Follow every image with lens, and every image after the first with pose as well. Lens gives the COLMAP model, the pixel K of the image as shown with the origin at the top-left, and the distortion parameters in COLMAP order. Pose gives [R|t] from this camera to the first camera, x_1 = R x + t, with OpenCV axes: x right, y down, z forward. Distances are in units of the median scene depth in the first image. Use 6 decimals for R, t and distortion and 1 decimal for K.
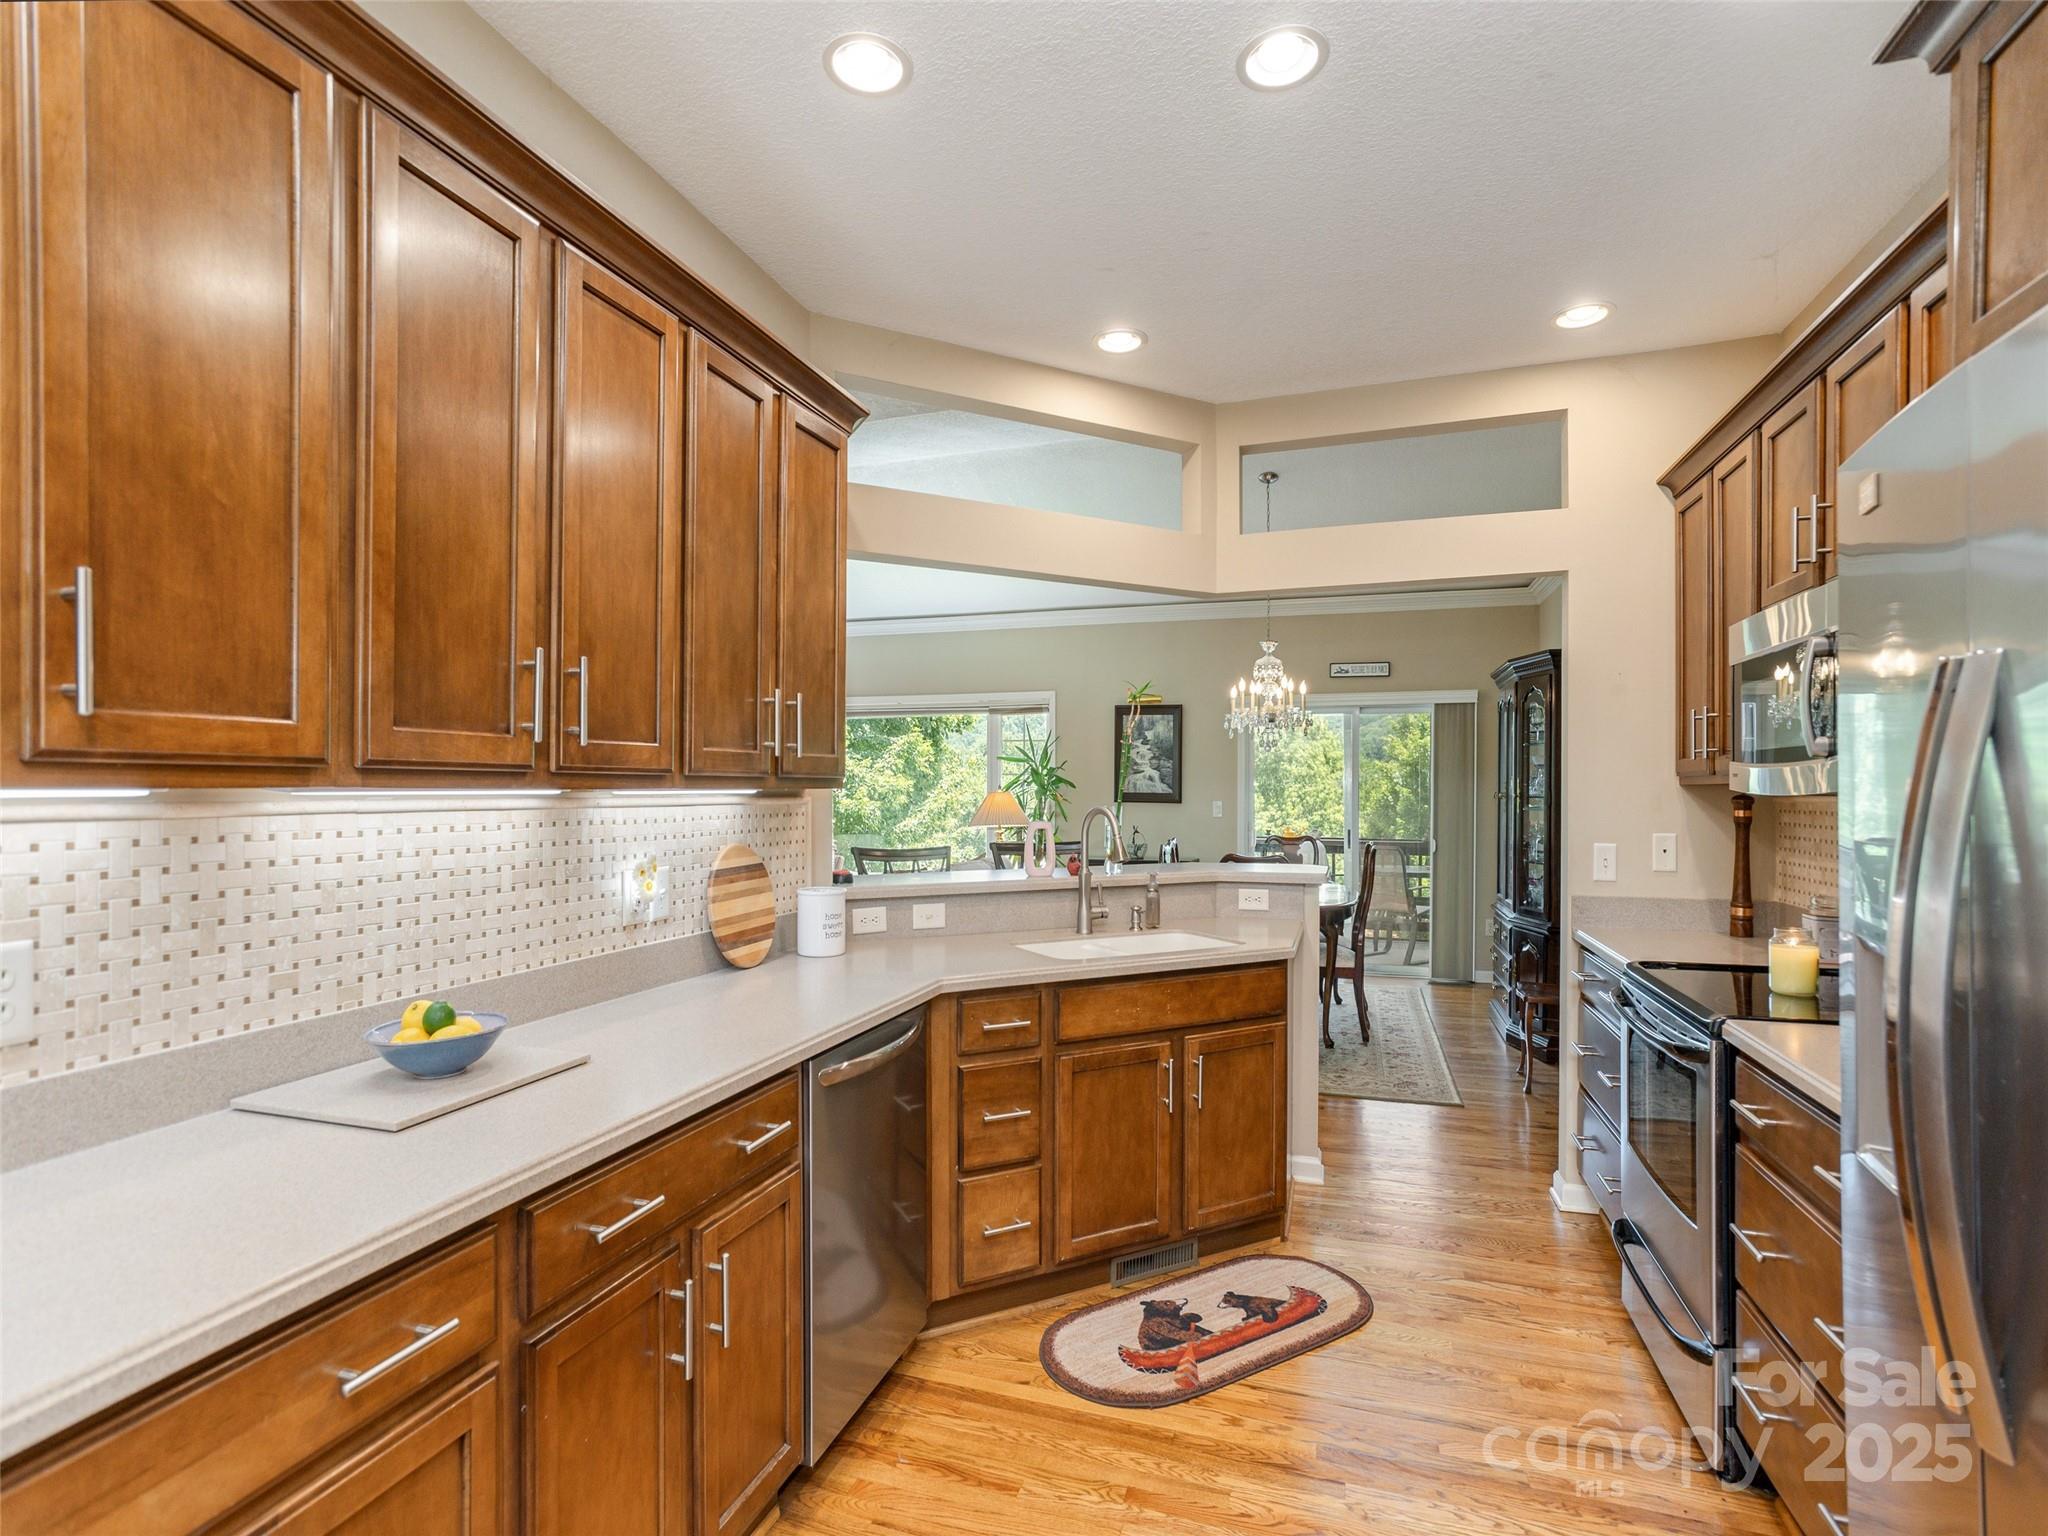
lens RADIAL K [[977.5, 0, 1022.1], [0, 977.5, 780.8], [0, 0, 1]] dist [0.003567, 0.000544]
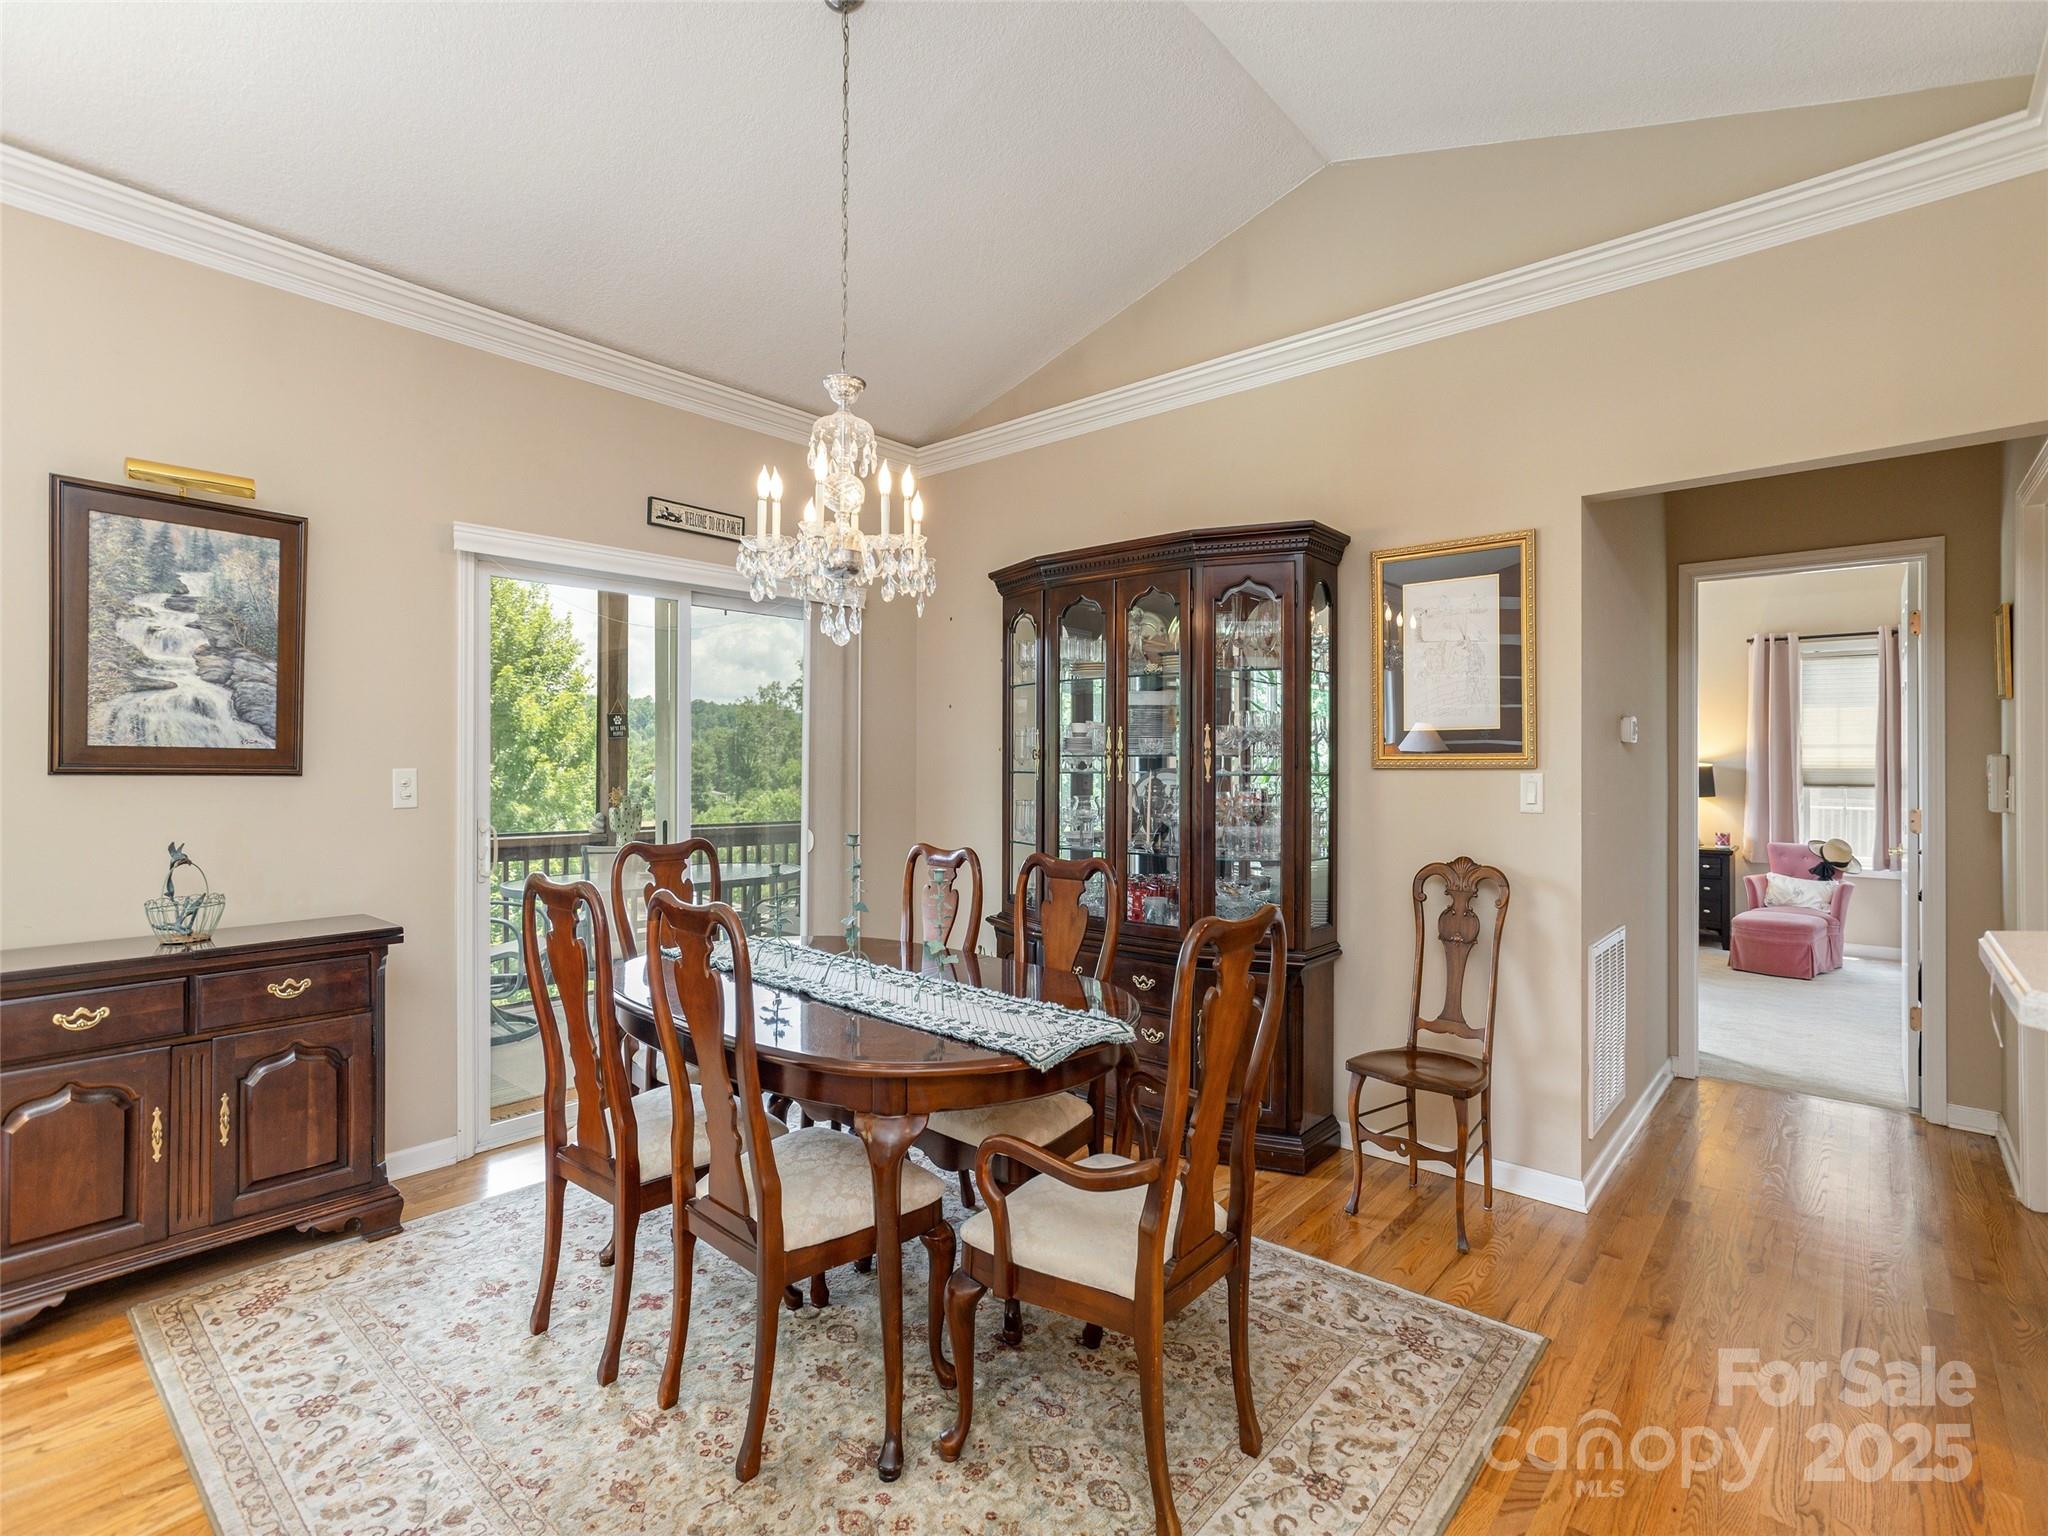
lens RADIAL K [[977.5, 0, 1024.3], [0, 977.5, 763.8], [0, 0, 1]] dist [0.003567, 0.000544]
pose [[0.391022, -0.001182, 0.920380, -0.080653], [-0.004919, 0.999982, 0.003374, 0.015874], [-0.920368, -0.005847, 0.391010, 0.581716]]
